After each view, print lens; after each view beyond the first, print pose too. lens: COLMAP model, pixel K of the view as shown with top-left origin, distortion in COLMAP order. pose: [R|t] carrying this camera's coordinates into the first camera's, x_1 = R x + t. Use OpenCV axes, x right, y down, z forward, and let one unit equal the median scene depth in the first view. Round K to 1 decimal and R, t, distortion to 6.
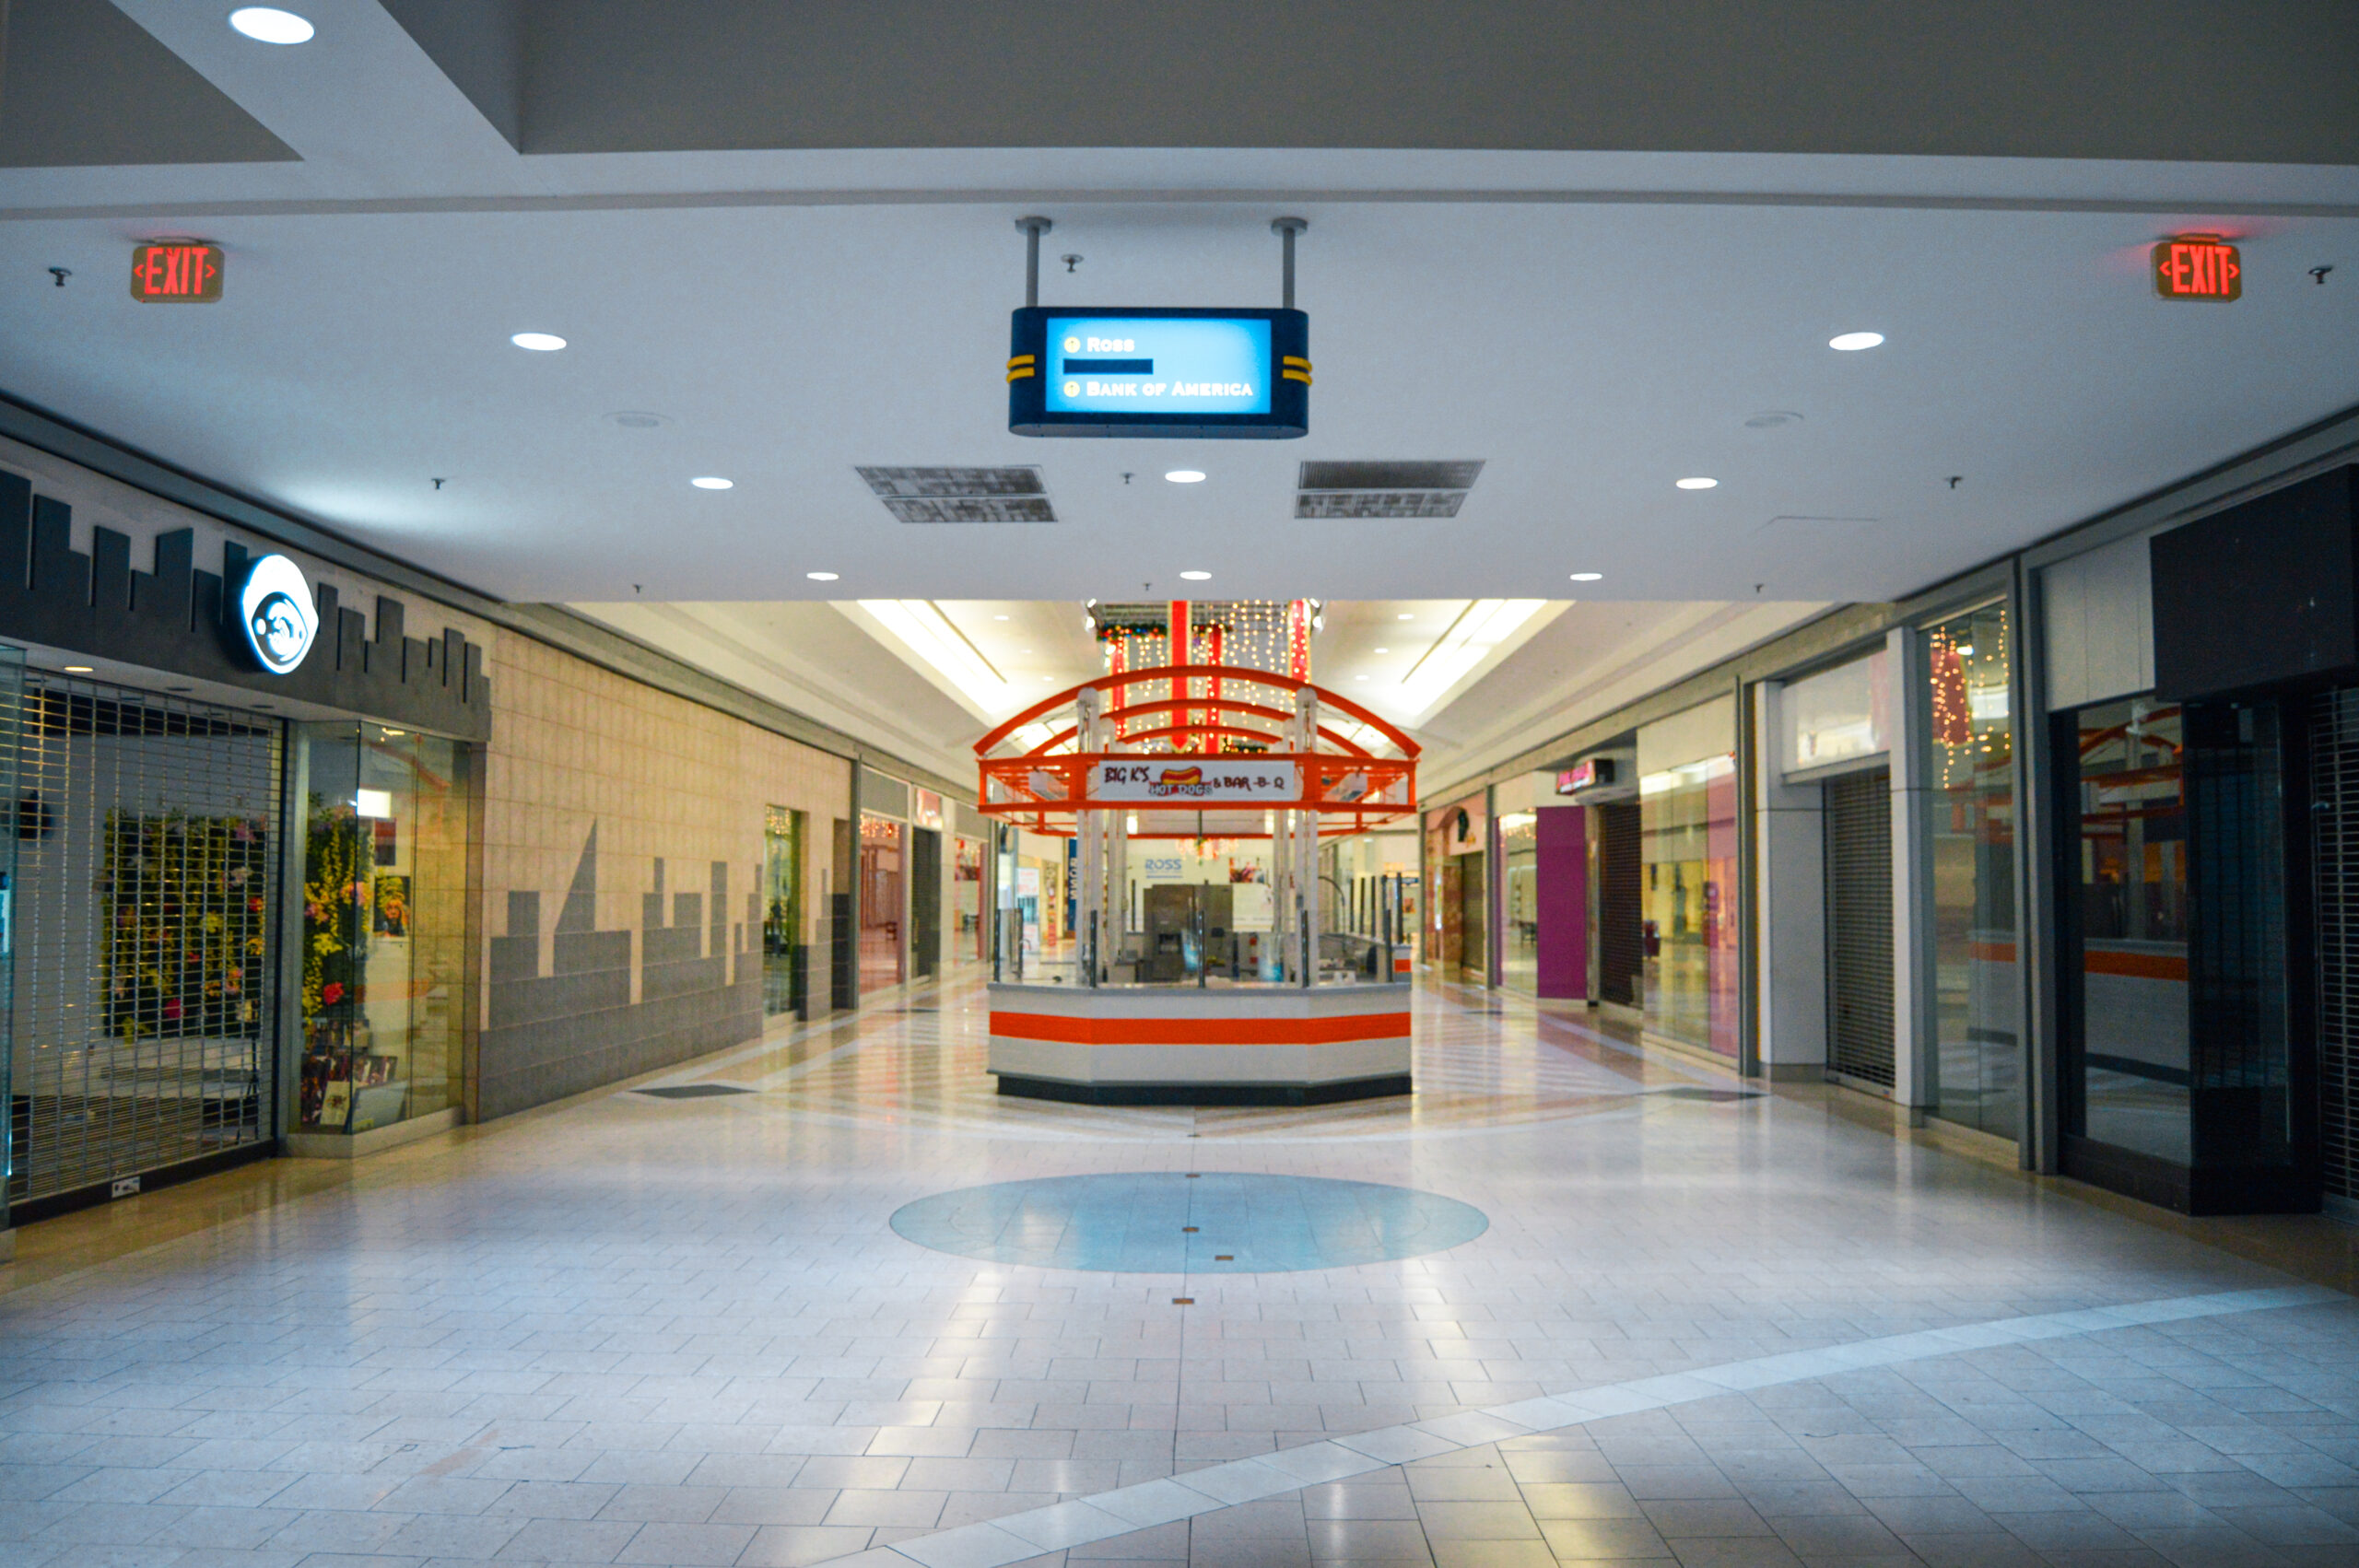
lens RADIAL K [[1951.3, 0, 1180.4], [0, 1951.3, 792.7], [0, 0, 1]] dist [-0.004836, -0.002024]
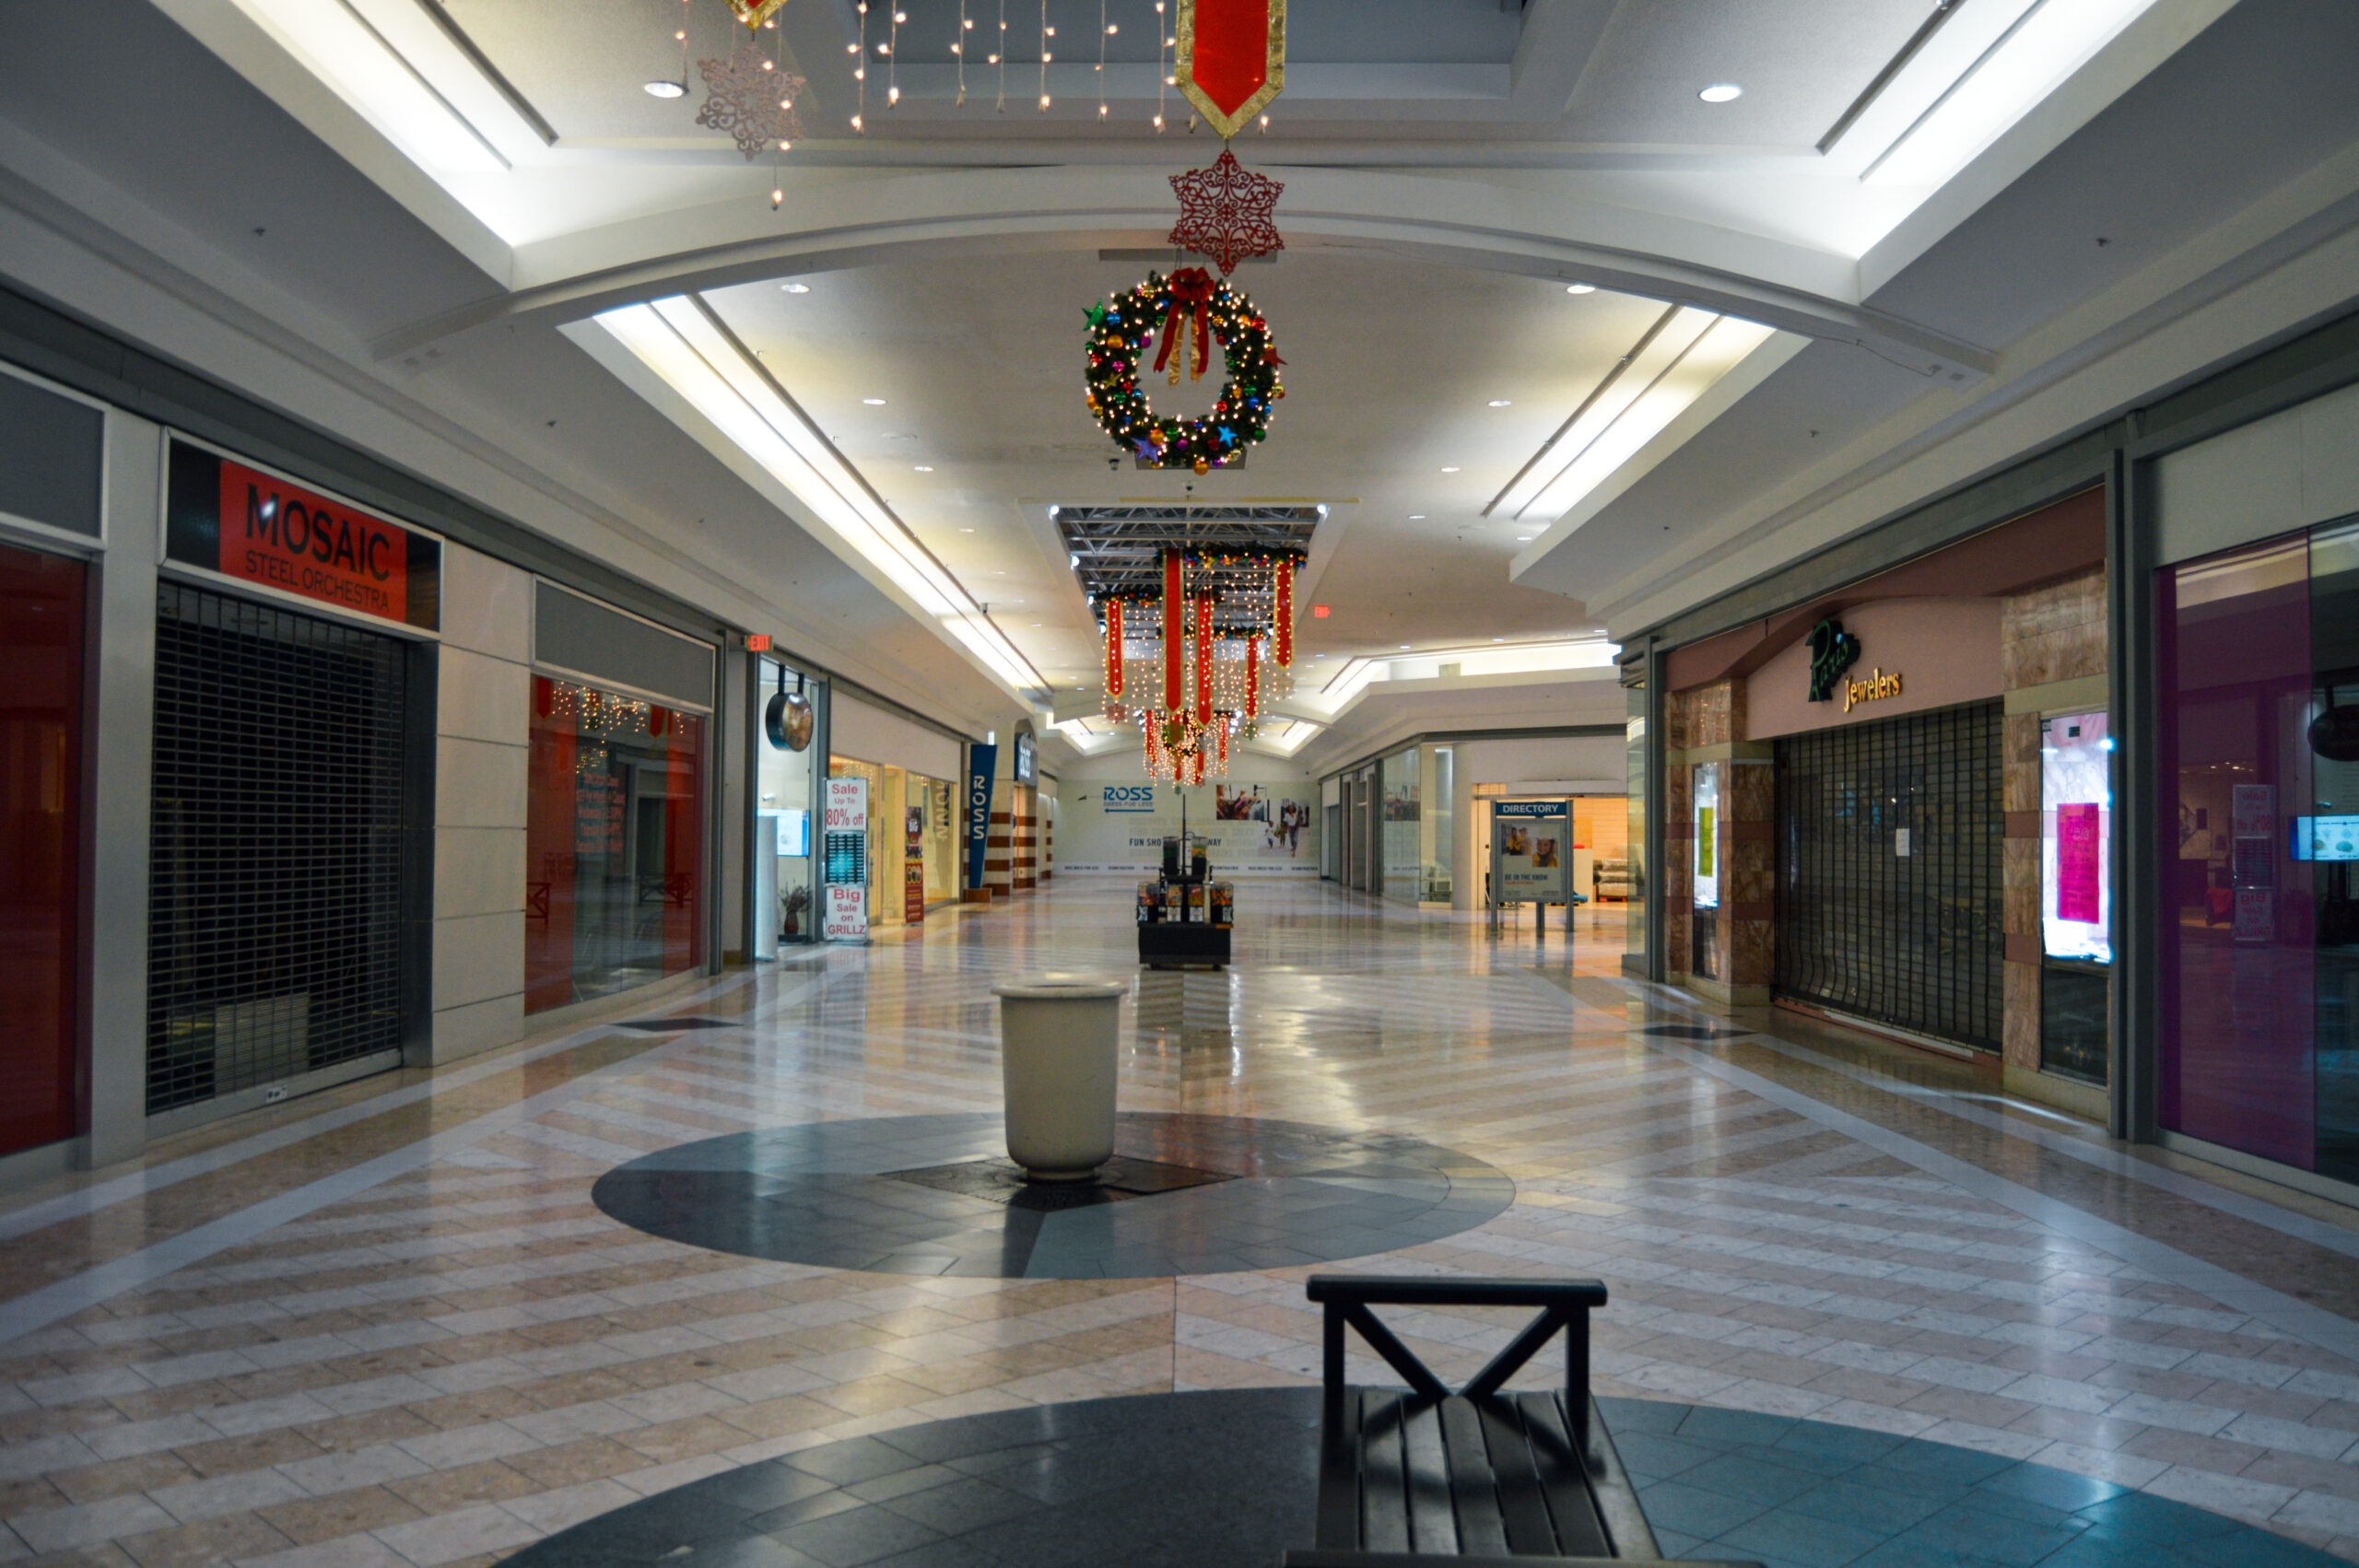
lens RADIAL K [[1951.3, 0, 1181.1], [0, 1951.3, 785.2], [0, 0, 1]] dist [-0.004836, -0.002024]
pose [[0.999928, 0.002880, 0.011640, 0.006372], [-0.003180, 0.999661, 0.025847, 0.036165], [-0.011562, -0.025882, 0.999598, 0.656649]]
